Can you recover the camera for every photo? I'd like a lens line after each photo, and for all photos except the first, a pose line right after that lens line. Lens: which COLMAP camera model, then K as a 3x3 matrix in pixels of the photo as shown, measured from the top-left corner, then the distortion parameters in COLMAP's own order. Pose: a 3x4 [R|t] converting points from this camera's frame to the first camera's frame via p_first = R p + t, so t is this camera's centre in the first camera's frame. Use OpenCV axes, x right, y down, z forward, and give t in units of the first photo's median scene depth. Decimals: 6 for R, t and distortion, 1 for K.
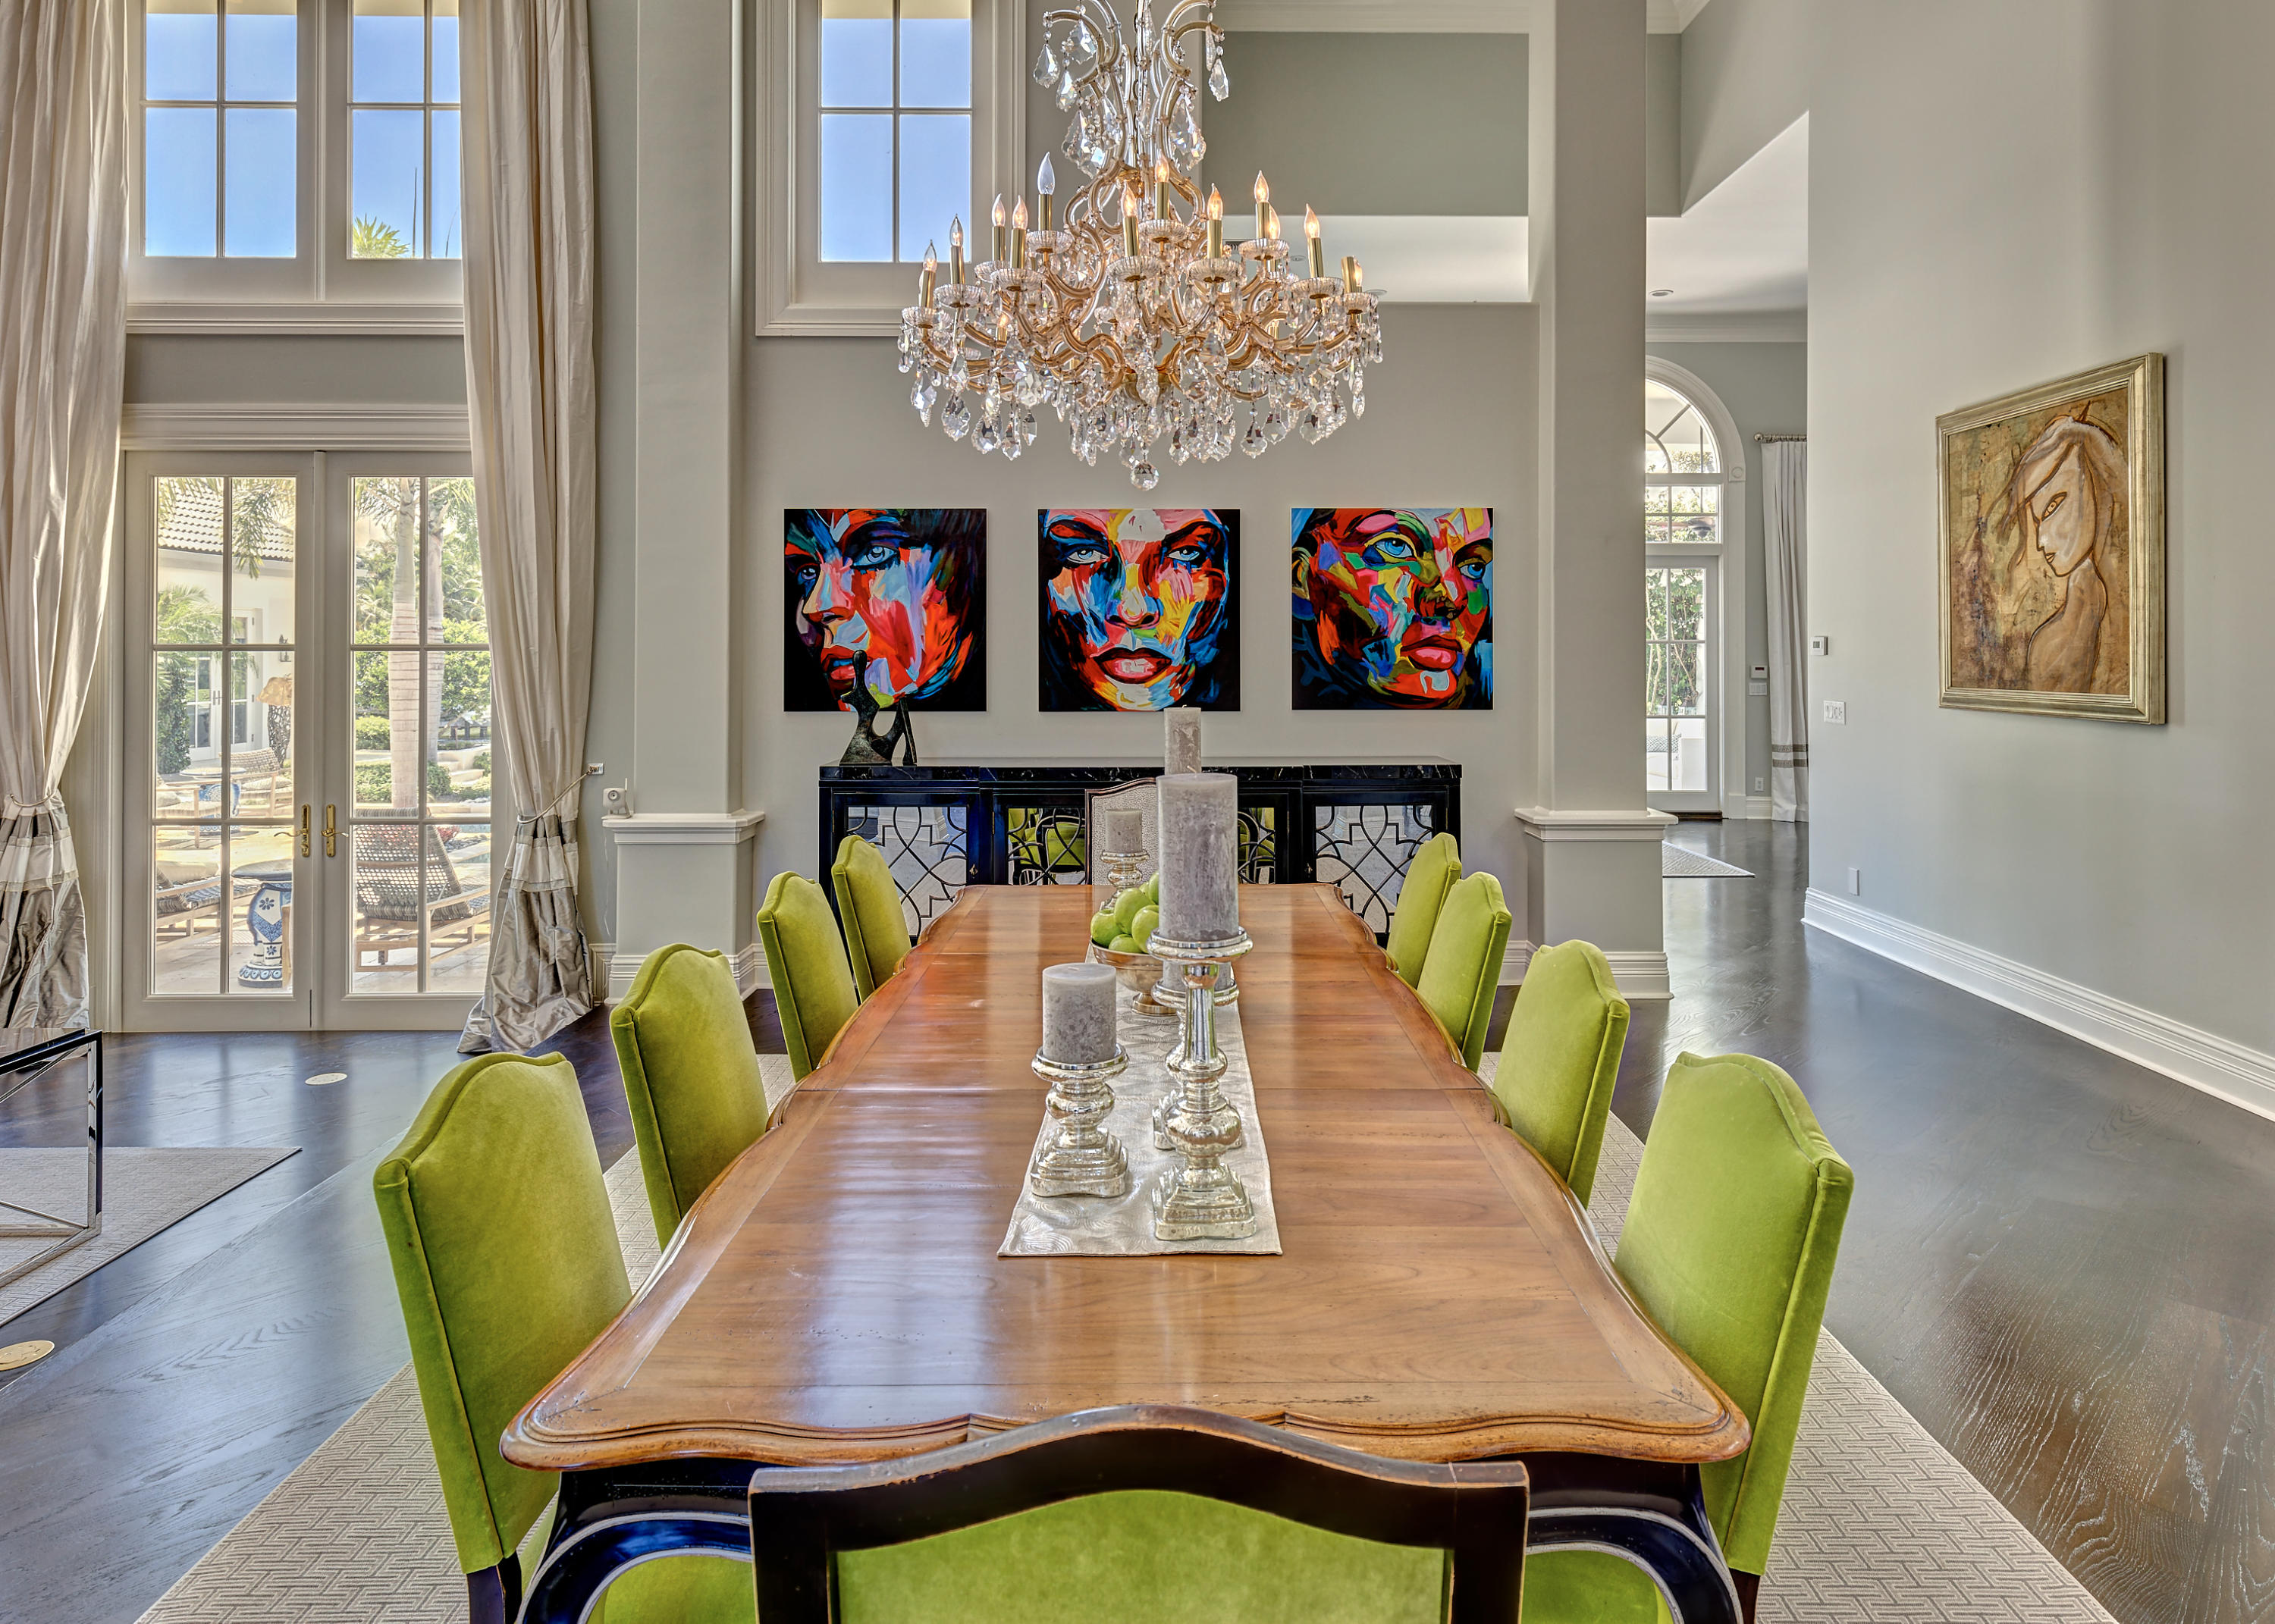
lens RADIAL K [[1322.0, 0, 1165.8], [0, 1322.0, 648.7], [0, 0, 1]] dist [0.004035, 0.001266]
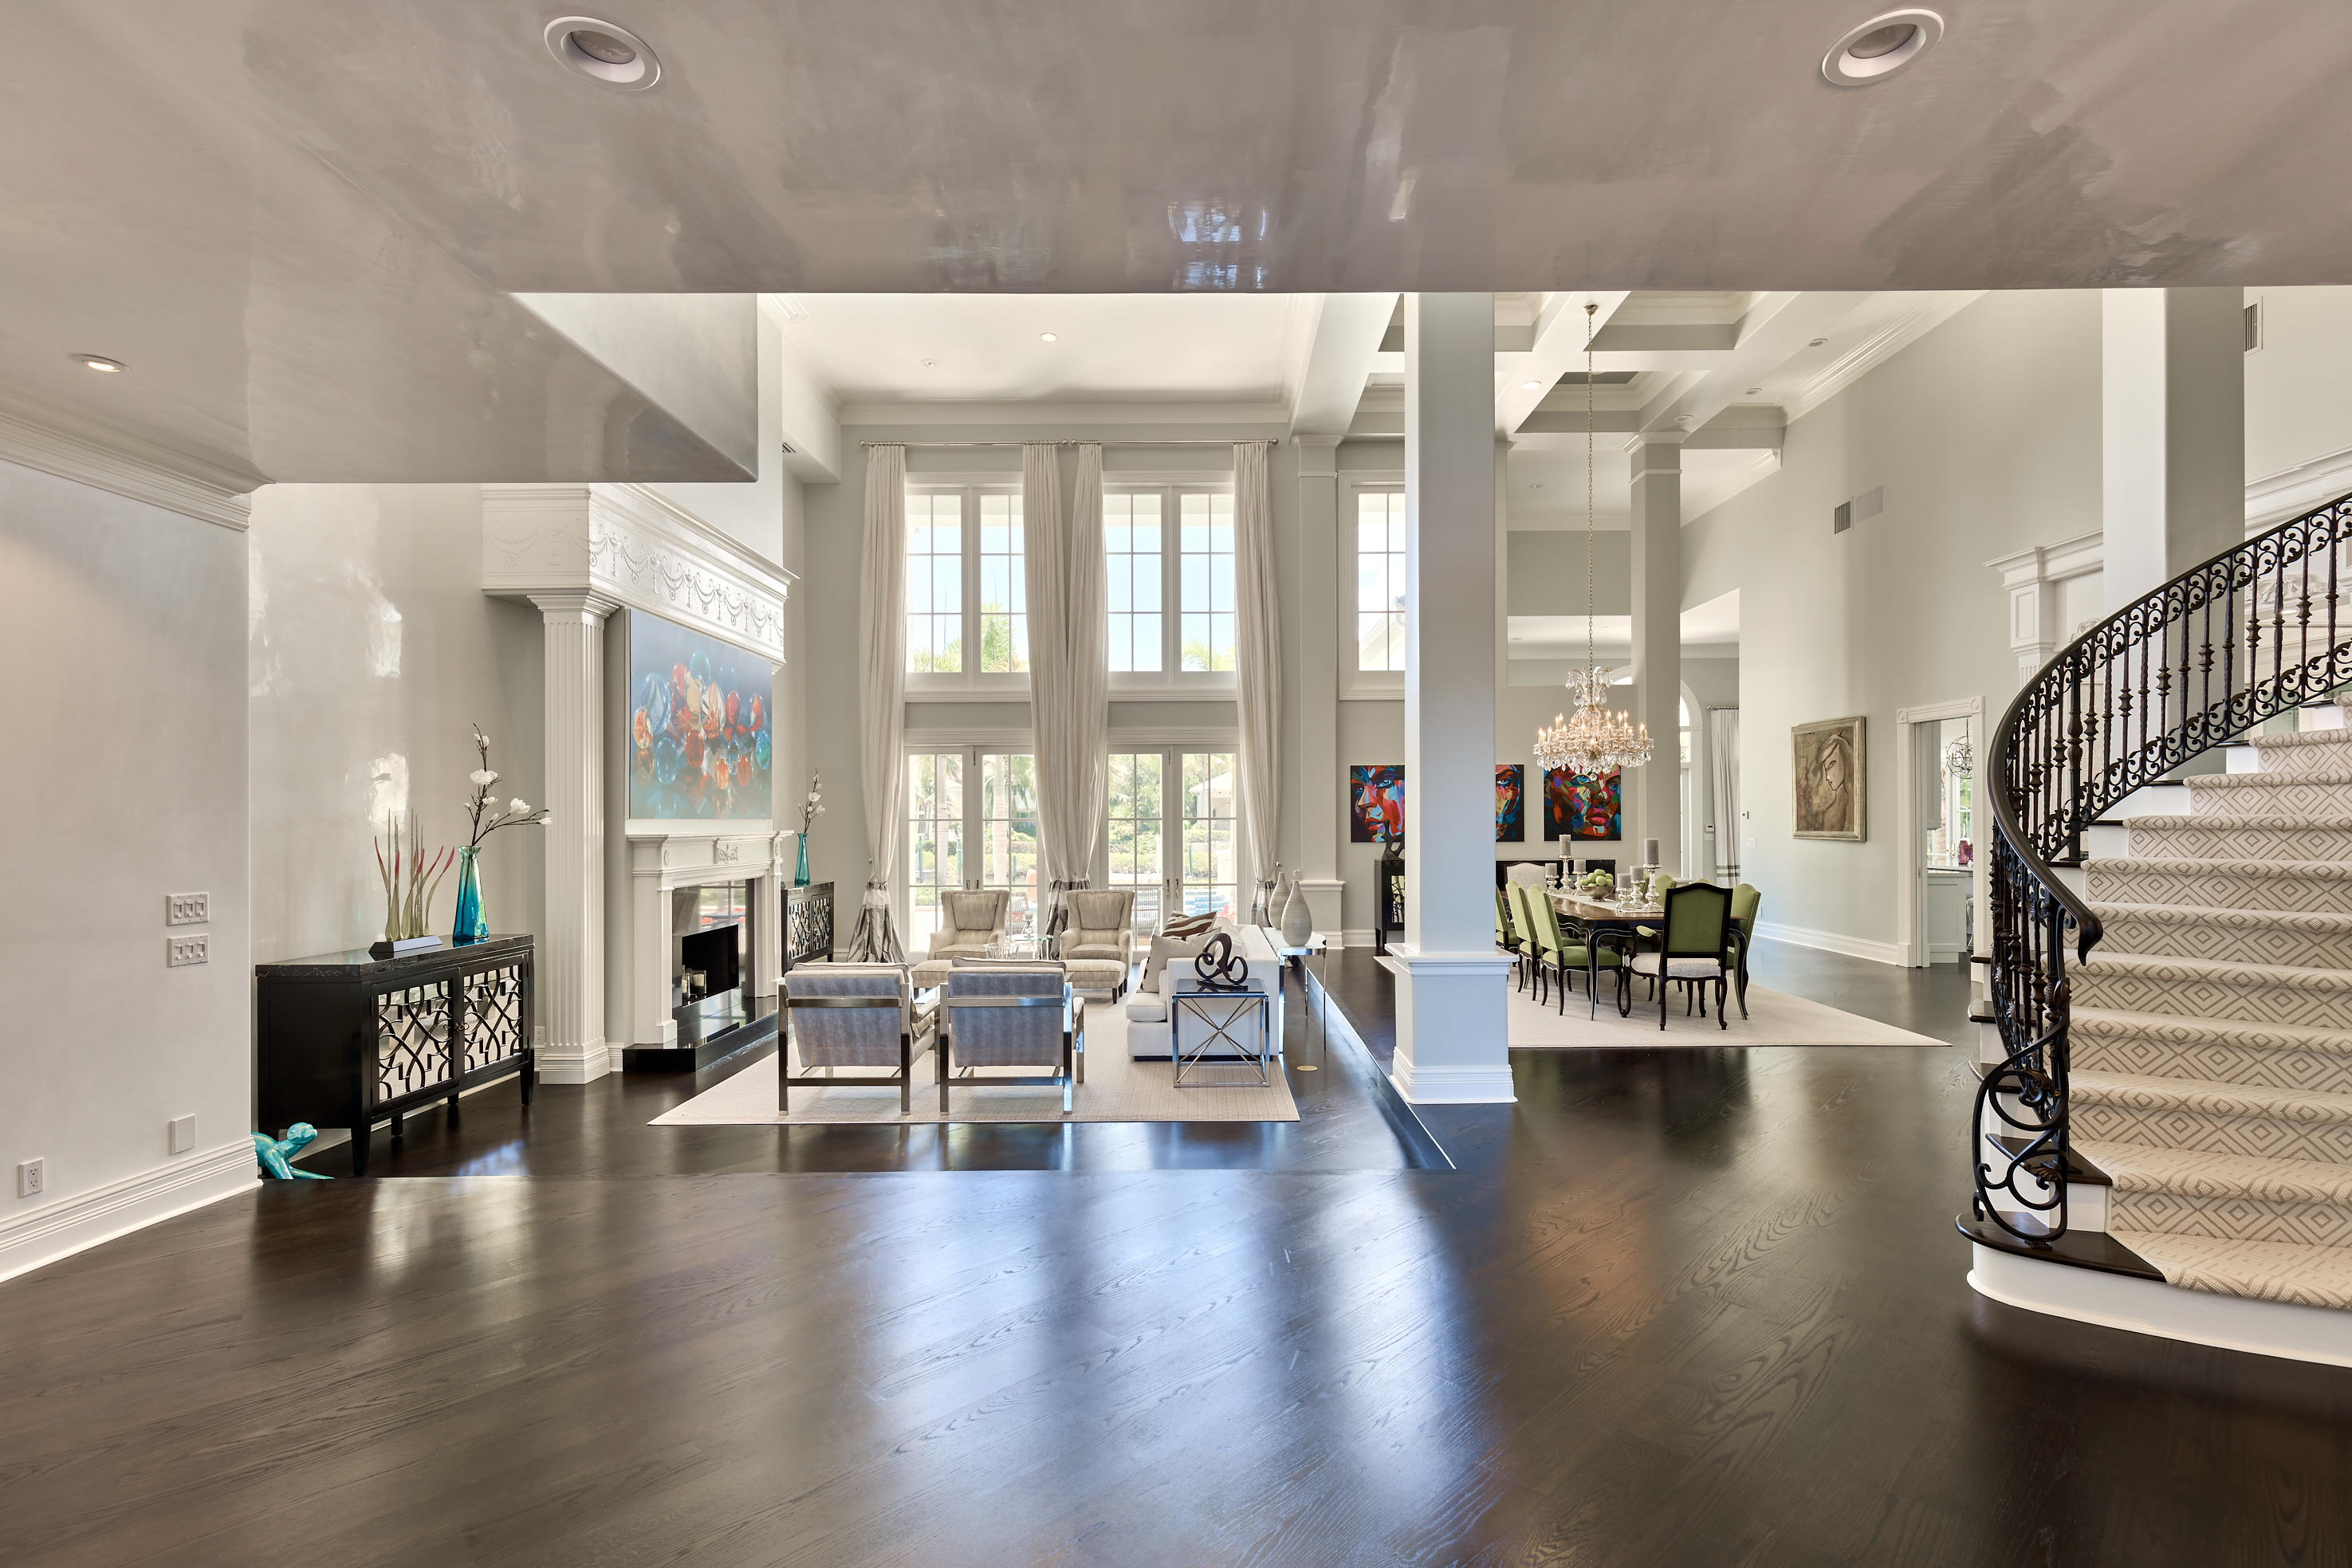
lens RADIAL K [[1089.9, 0, 1169.2], [0, 1089.9, 819.0], [0, 0, 1]] dist [-0.000518, 0.000035]
pose [[0.999863, -0.004683, -0.015857, -0.616483], [0.004716, 0.999987, 0.002078, -0.005043], [0.015848, -0.002153, 0.999872, -1.179302]]
